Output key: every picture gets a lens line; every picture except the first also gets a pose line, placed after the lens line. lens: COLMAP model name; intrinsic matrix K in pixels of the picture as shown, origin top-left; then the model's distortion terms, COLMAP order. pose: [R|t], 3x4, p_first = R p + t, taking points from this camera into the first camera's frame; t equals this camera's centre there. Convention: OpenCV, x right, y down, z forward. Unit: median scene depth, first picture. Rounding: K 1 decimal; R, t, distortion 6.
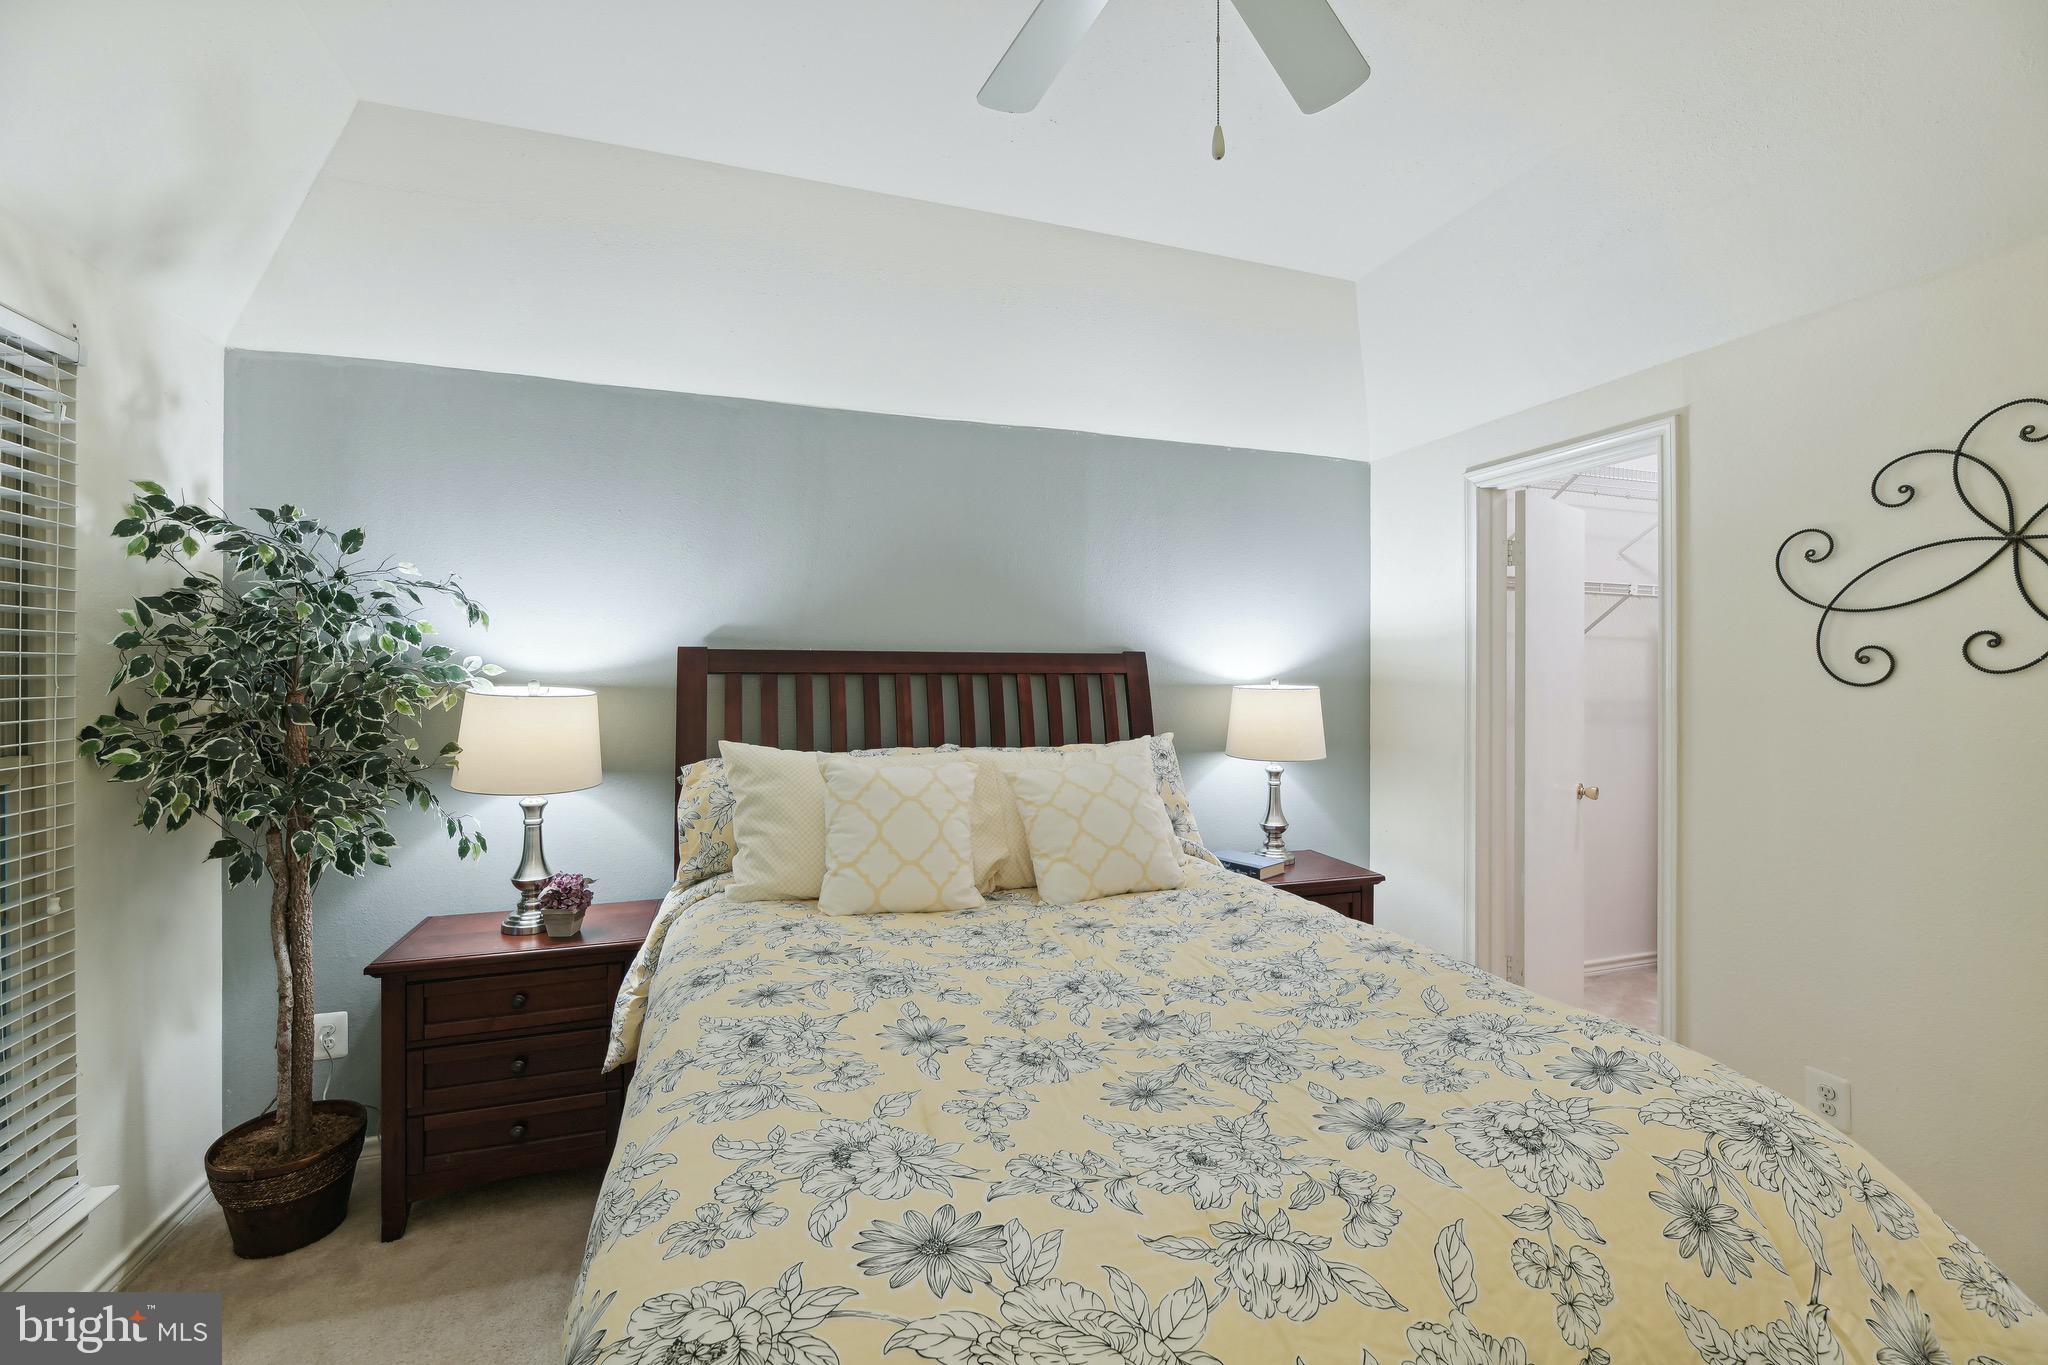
lens RADIAL K [[842.1, 0, 1023.8], [0, 842.1, 670.3], [0, 0, 1]] dist [-0.001059, -0.000356]
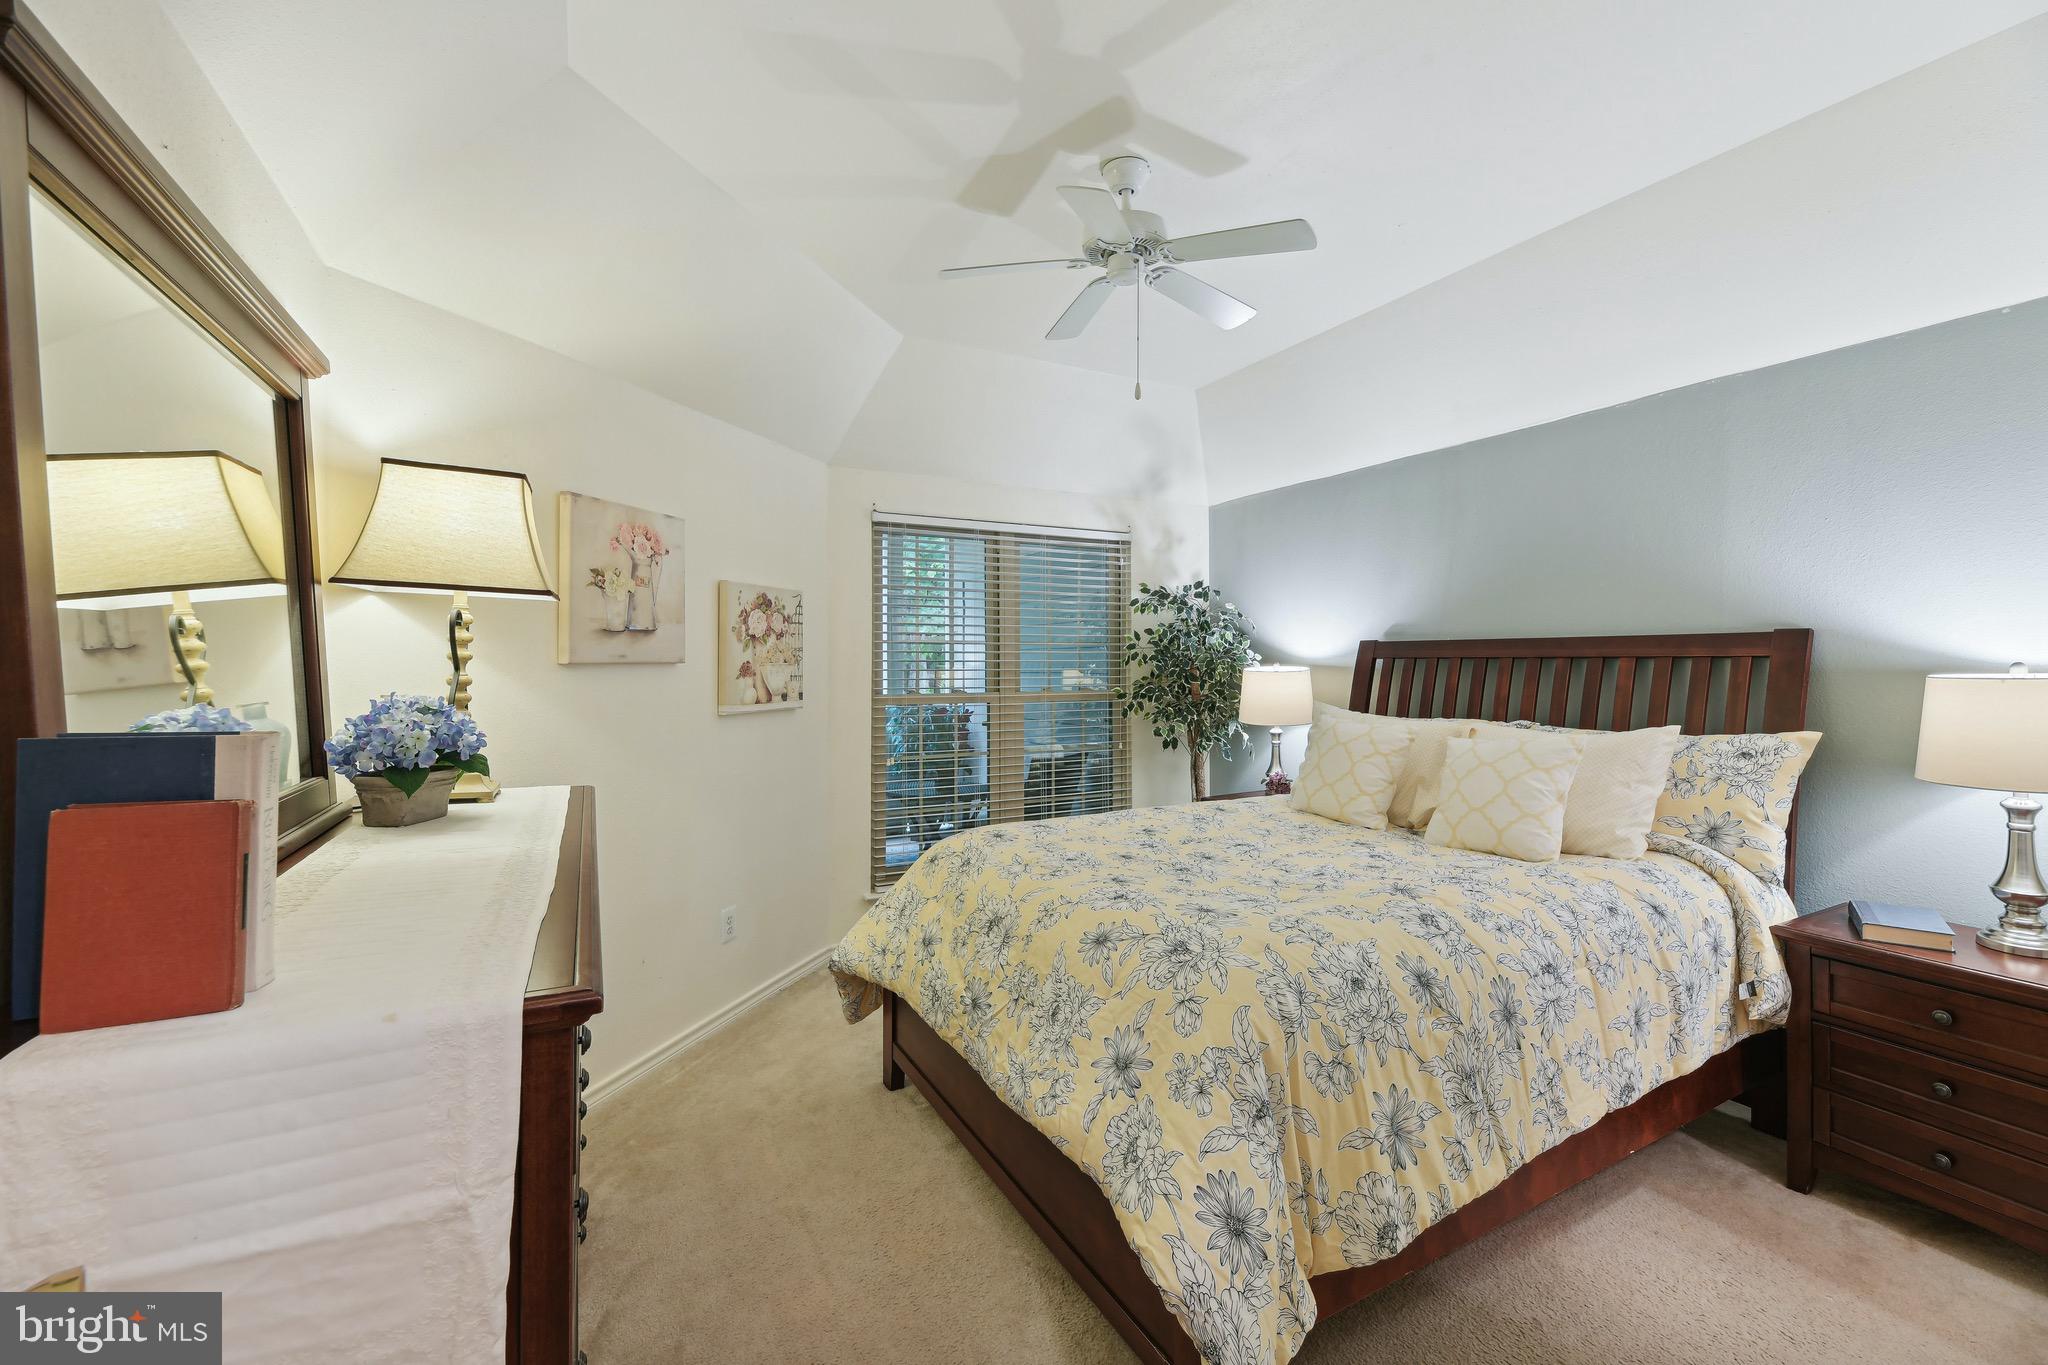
lens RADIAL K [[842.1, 0, 1023.8], [0, 842.1, 670.3], [0, 0, 1]] dist [-0.001059, -0.000356]
pose [[0.142880, 0.005884, -0.989722, 1.098113], [0.002553, 0.999977, 0.006313, 0.014884], [0.989737, -0.003429, 0.142862, 0.233353]]
